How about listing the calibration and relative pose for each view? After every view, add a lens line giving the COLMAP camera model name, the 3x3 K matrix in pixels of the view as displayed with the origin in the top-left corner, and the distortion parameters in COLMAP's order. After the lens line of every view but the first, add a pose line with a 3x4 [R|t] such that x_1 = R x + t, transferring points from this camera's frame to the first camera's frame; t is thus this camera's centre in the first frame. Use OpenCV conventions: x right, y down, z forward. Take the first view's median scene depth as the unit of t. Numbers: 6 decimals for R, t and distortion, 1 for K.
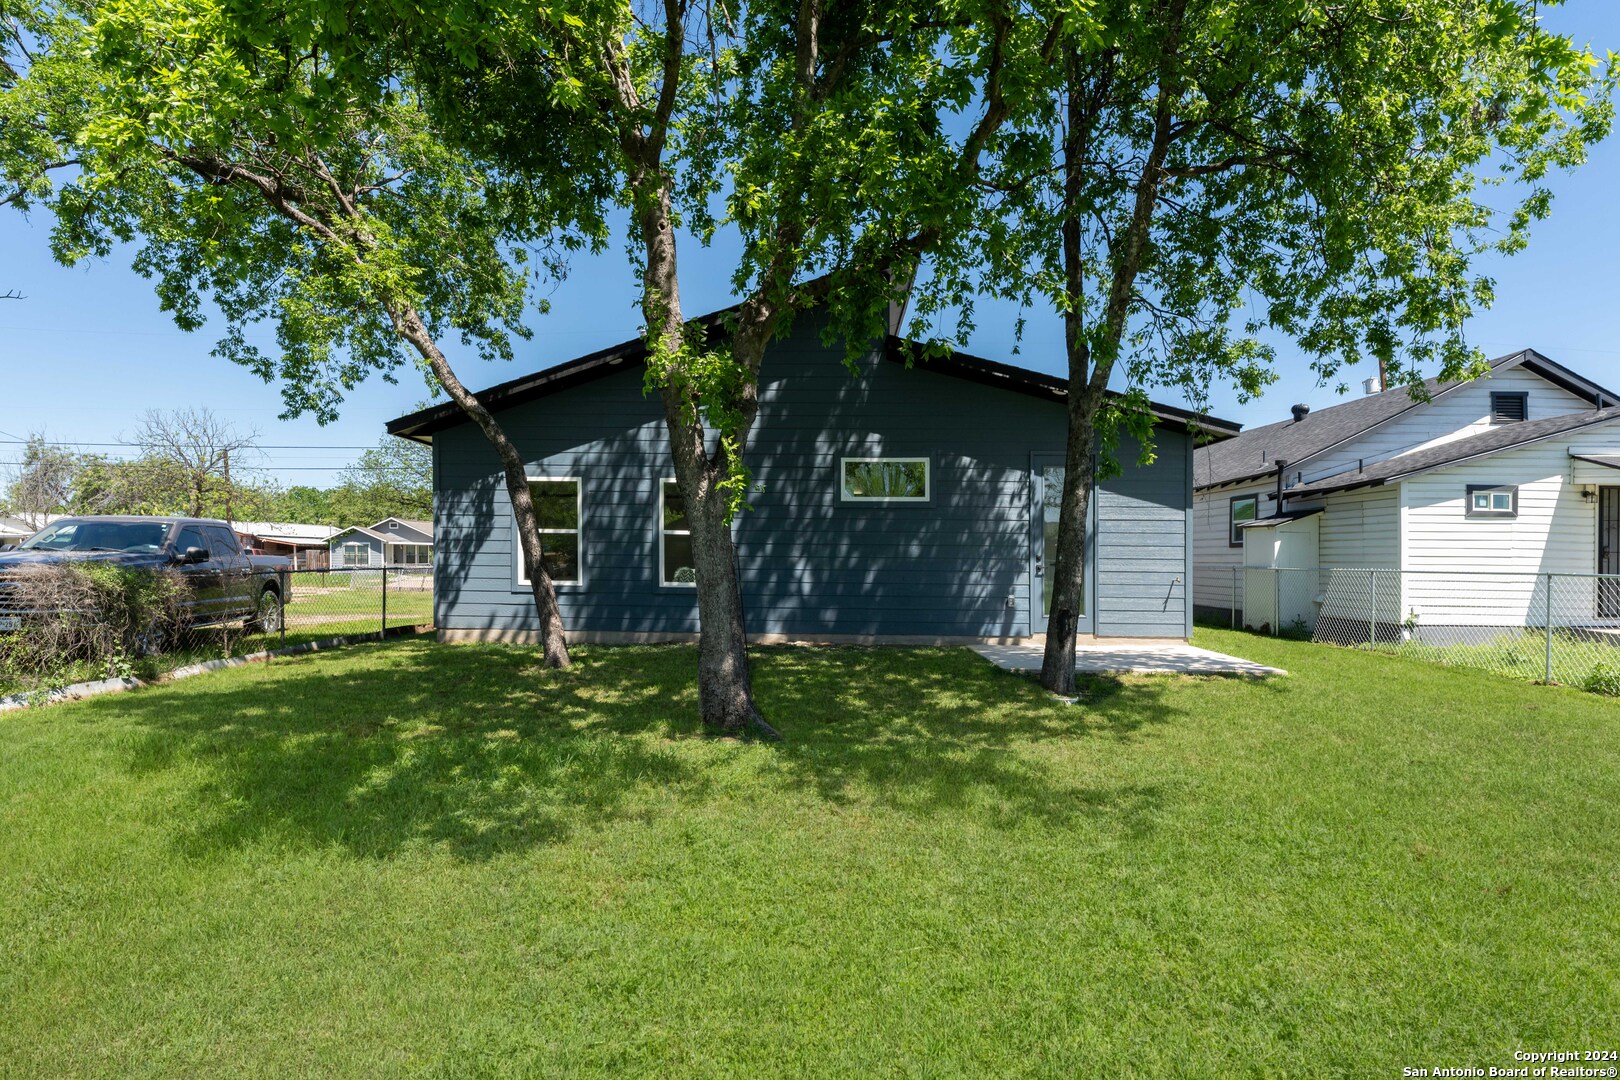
lens RADIAL K [[828.8, 0, 811.5], [0, 828.8, 564.0], [0, 0, 1]] dist [0.000155, 0.000340]
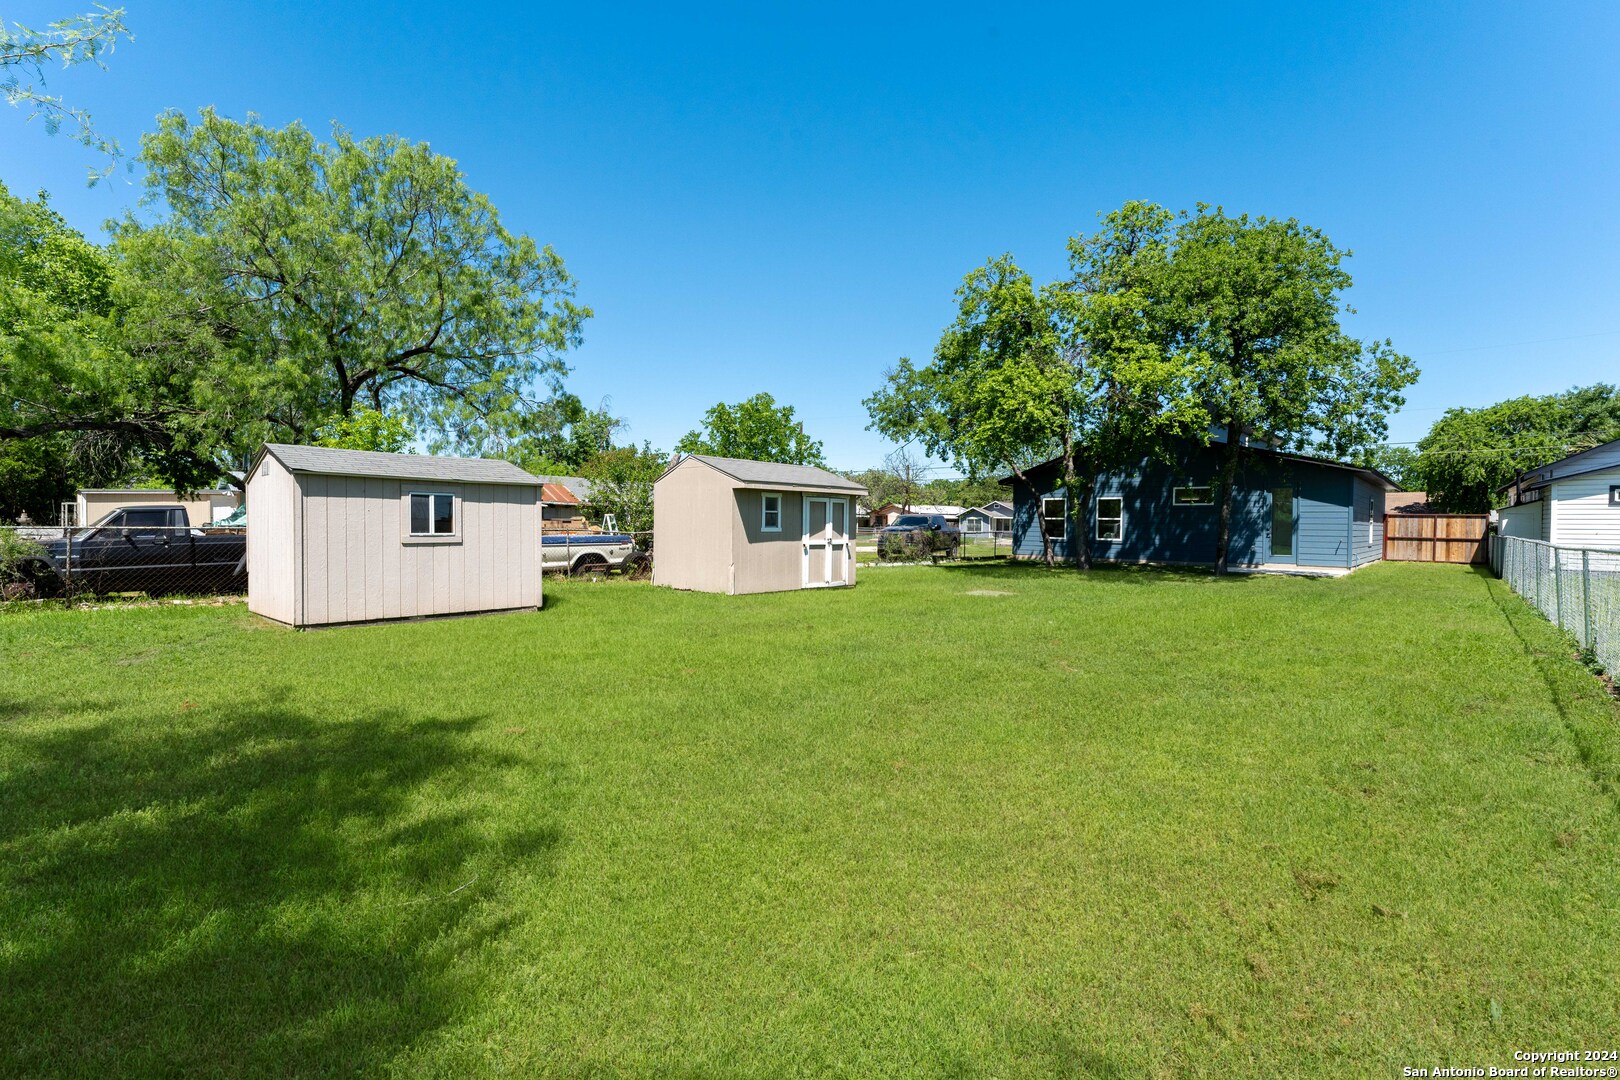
lens RADIAL K [[713.3, 0, 810.0], [0, 713.3, 540.0], [0, 0, 1]] dist [0.000773, 0.000116]
pose [[0.751367, 0.013177, -0.659753, 0.613048], [-0.005784, 0.999894, 0.013384, 0.002108], [0.659860, -0.006240, 0.751363, -1.251037]]
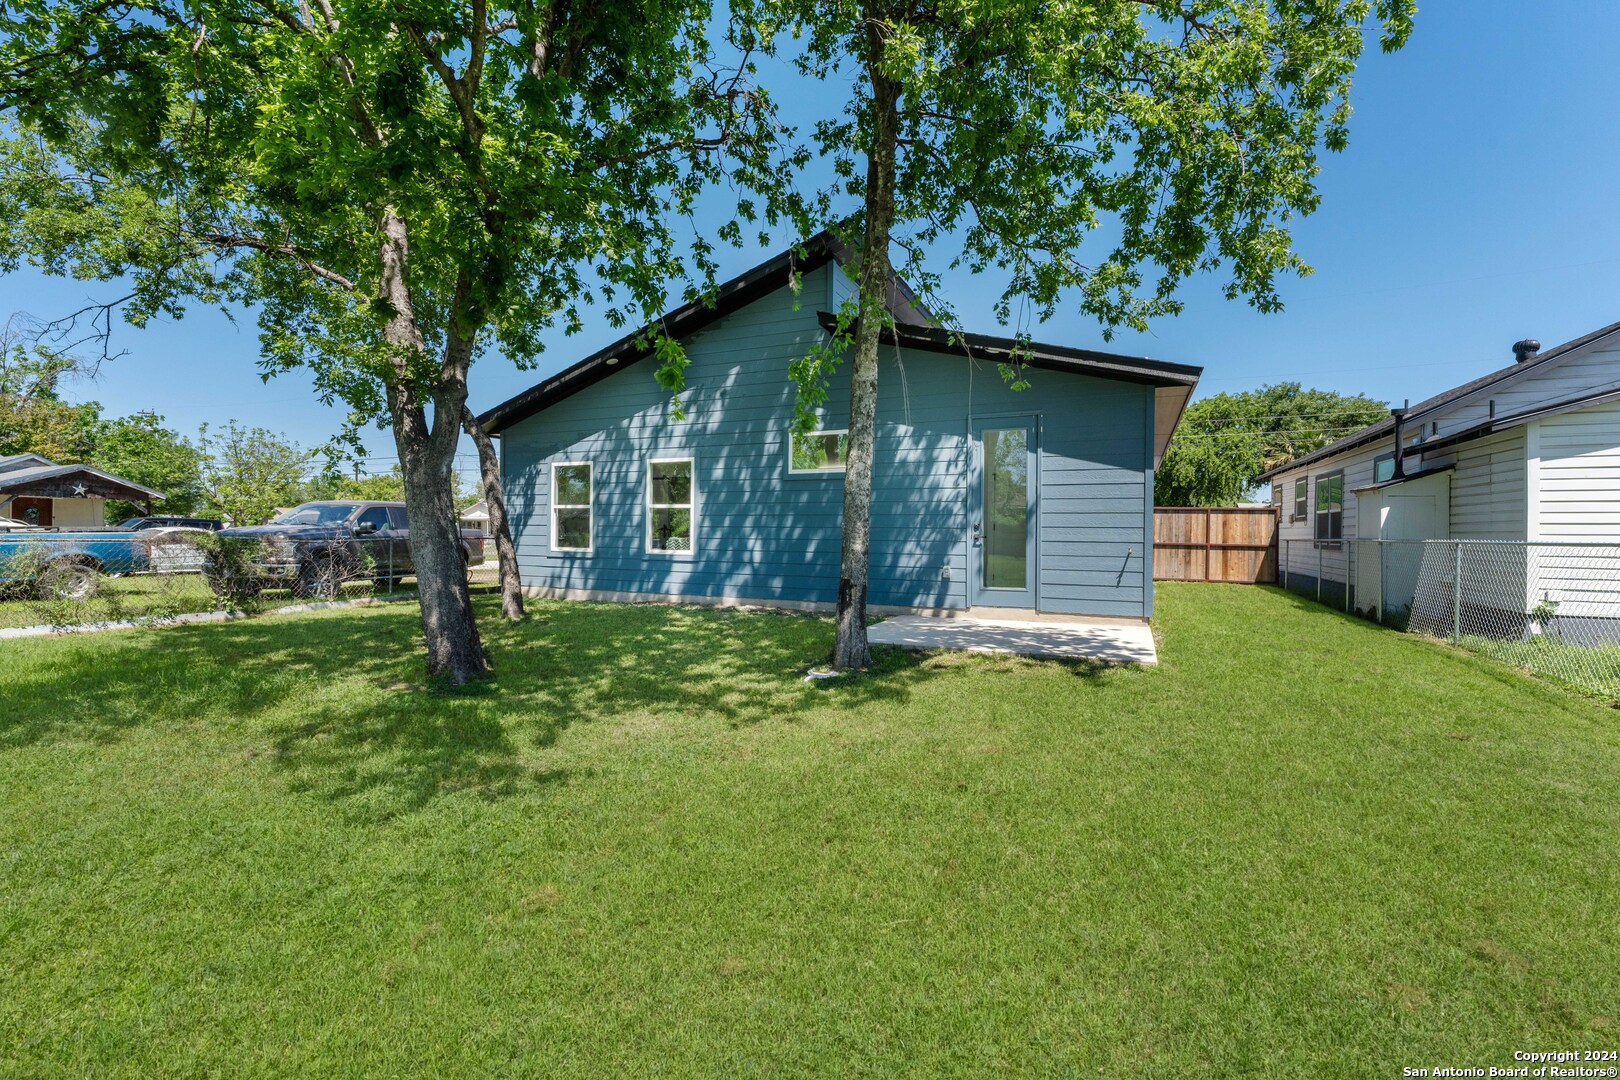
lens RADIAL K [[713.3, 0, 810.0], [0, 713.3, 540.0], [0, 0, 1]] dist [0.000773, 0.000116]
pose [[0.922131, 0.001621, -0.386875, 0.414619], [-0.001806, 0.999998, -0.000114, 0.007865], [0.386874, 0.000803, 0.922132, 0.171542]]
